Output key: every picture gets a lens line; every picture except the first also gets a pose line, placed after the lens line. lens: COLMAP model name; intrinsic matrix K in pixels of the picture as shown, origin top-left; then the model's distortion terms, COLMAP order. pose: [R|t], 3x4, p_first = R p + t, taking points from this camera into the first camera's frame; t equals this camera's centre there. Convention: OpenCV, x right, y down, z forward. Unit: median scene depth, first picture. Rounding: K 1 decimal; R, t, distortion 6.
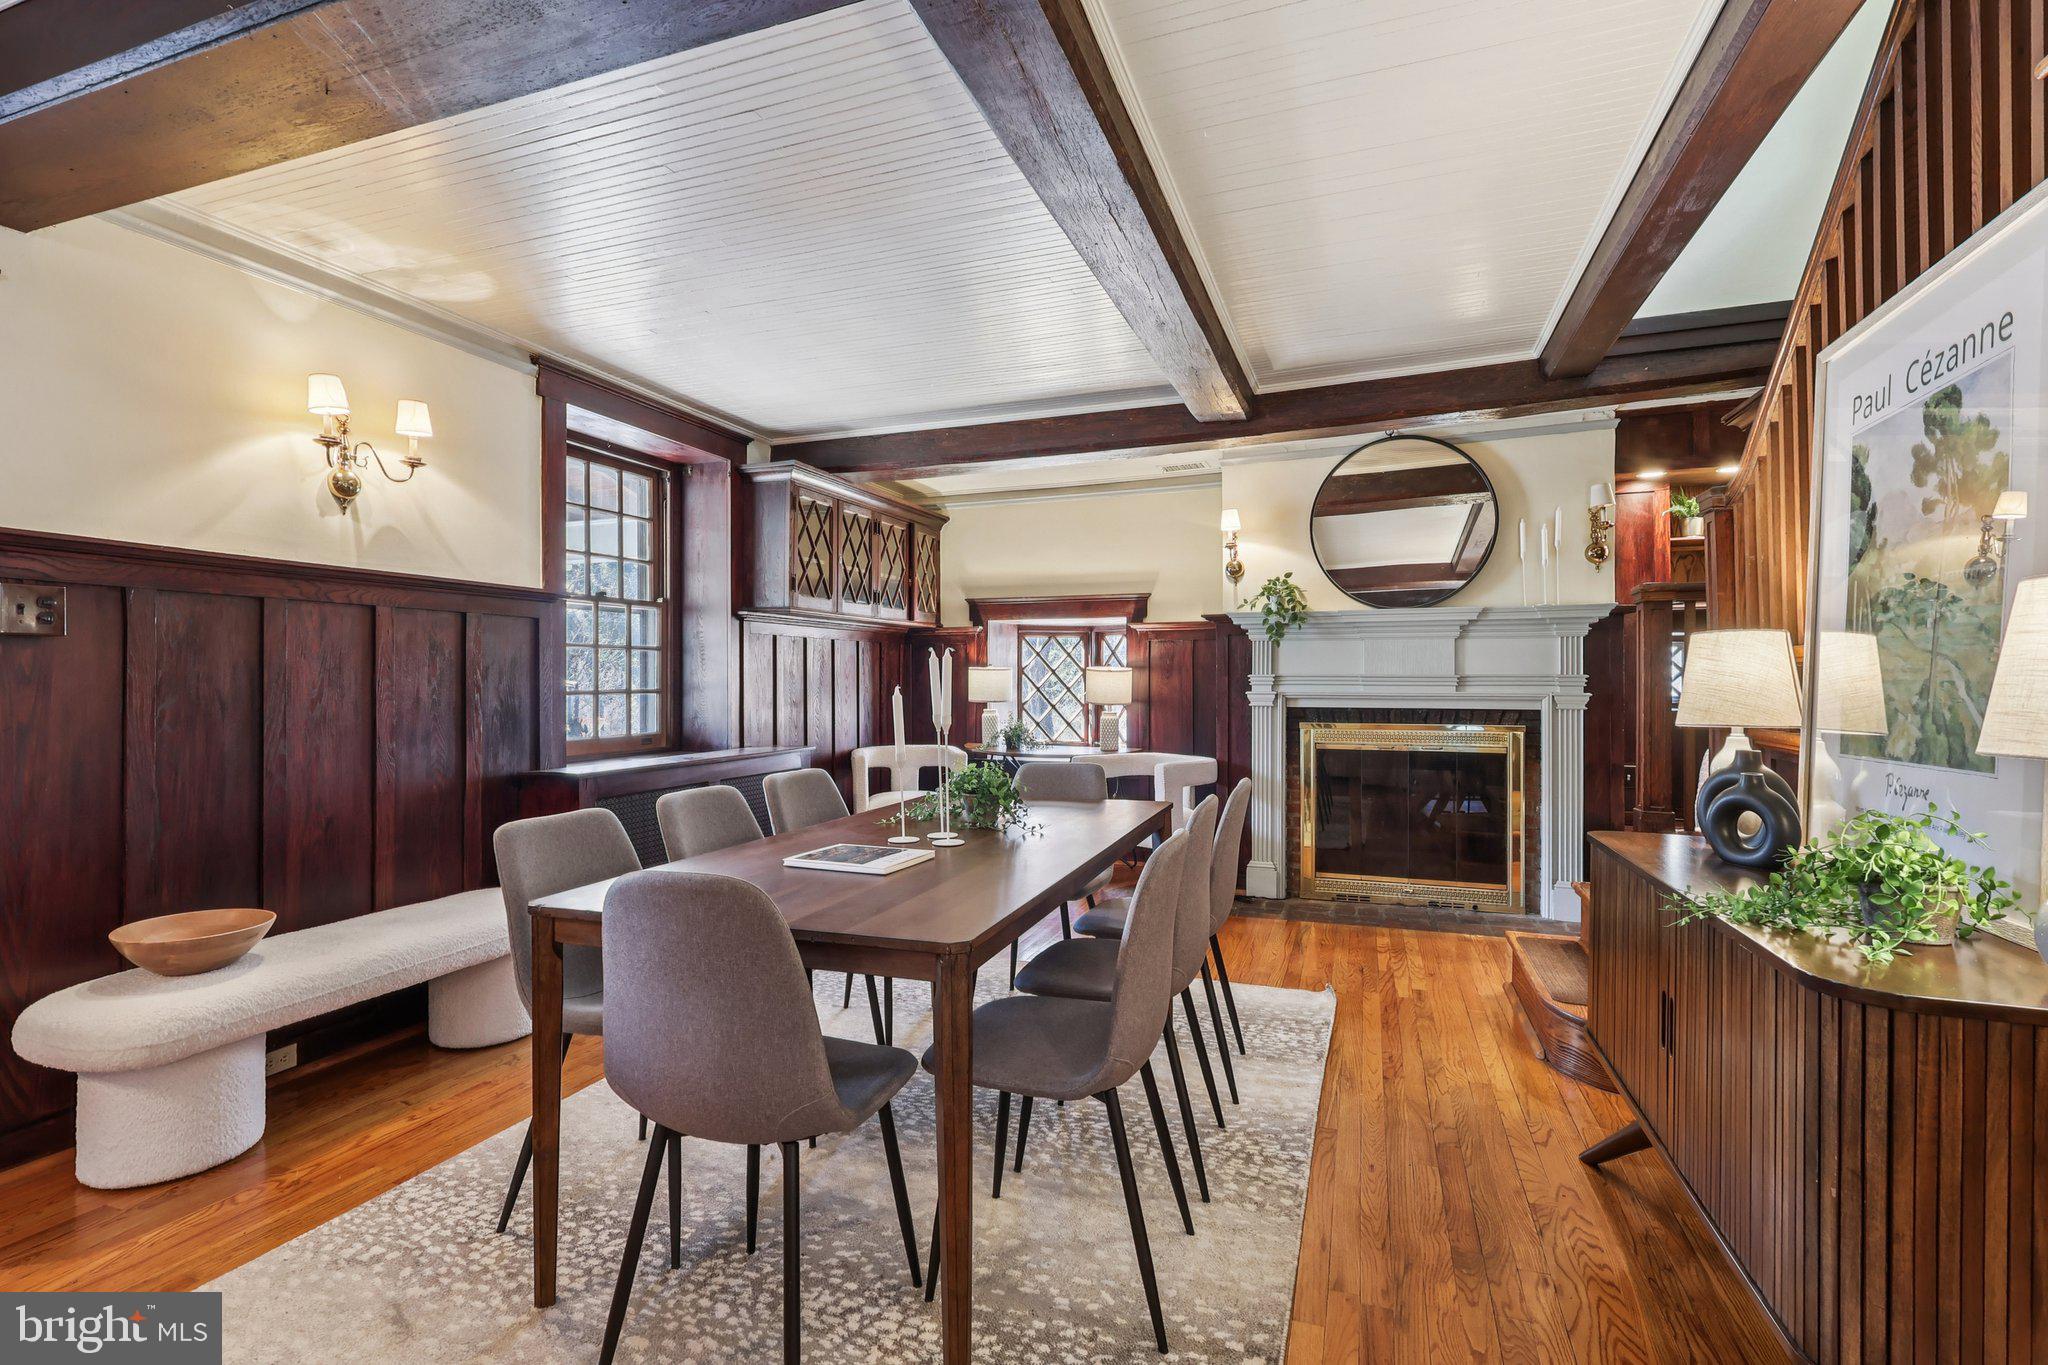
lens RADIAL K [[958.0, 0, 1015.6], [0, 958.0, 677.2], [0, 0, 1]] dist [-0.001571, 0.000463]
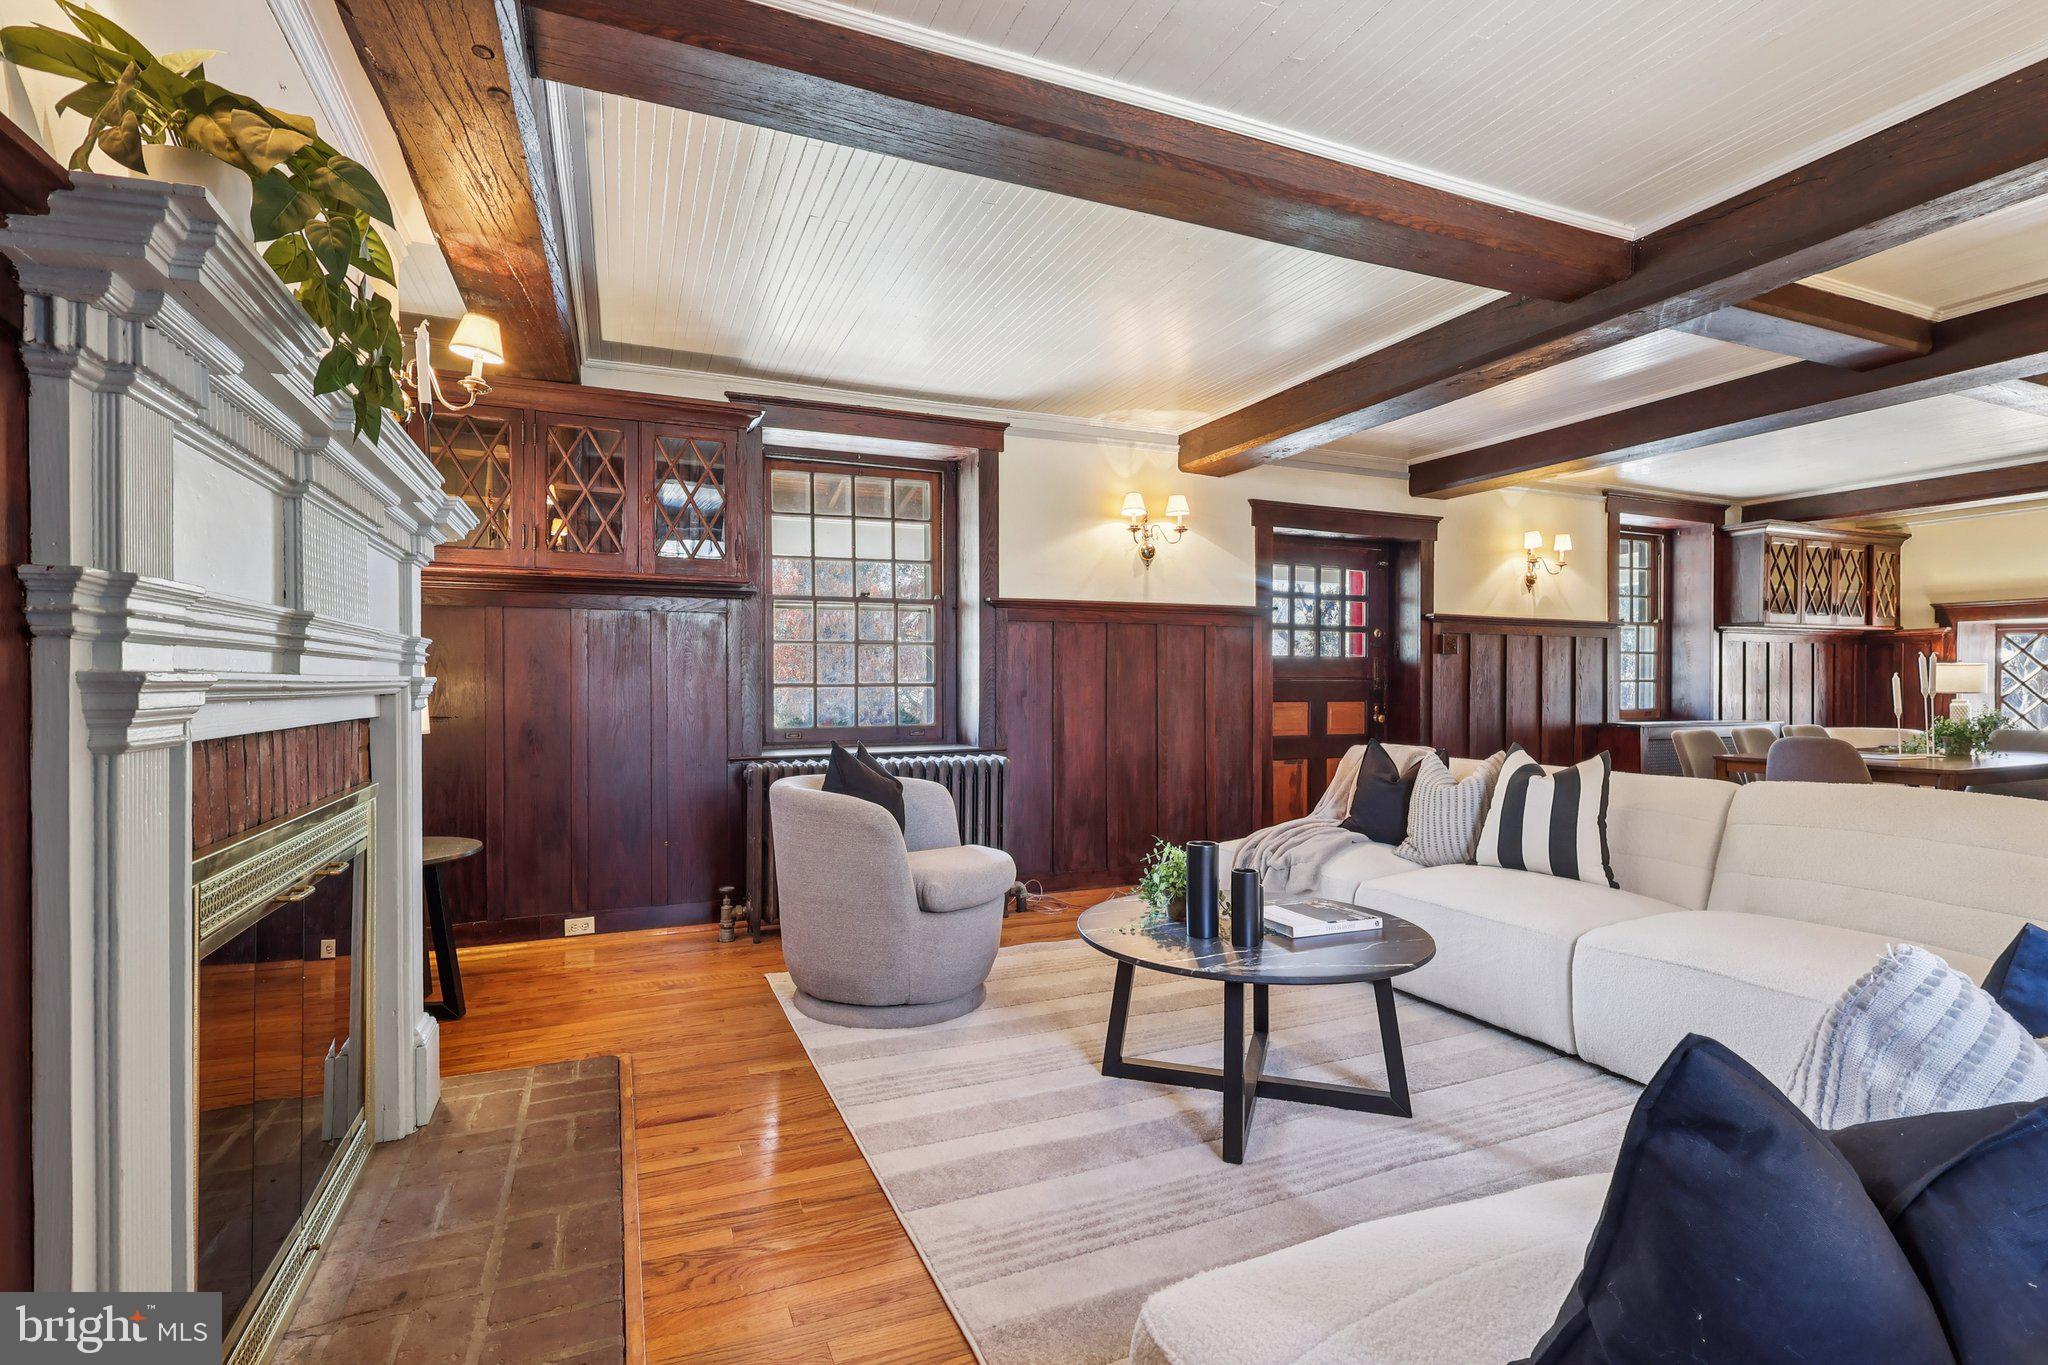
lens RADIAL K [[958.0, 0, 1015.6], [0, 958.0, 677.2], [0, 0, 1]] dist [-0.001571, 0.000463]
pose [[0.695724, 0.001397, -0.718307, 0.011949], [-0.000761, 0.999999, 0.001209, 0.007573], [0.718308, -0.000295, 0.695725, -0.764203]]
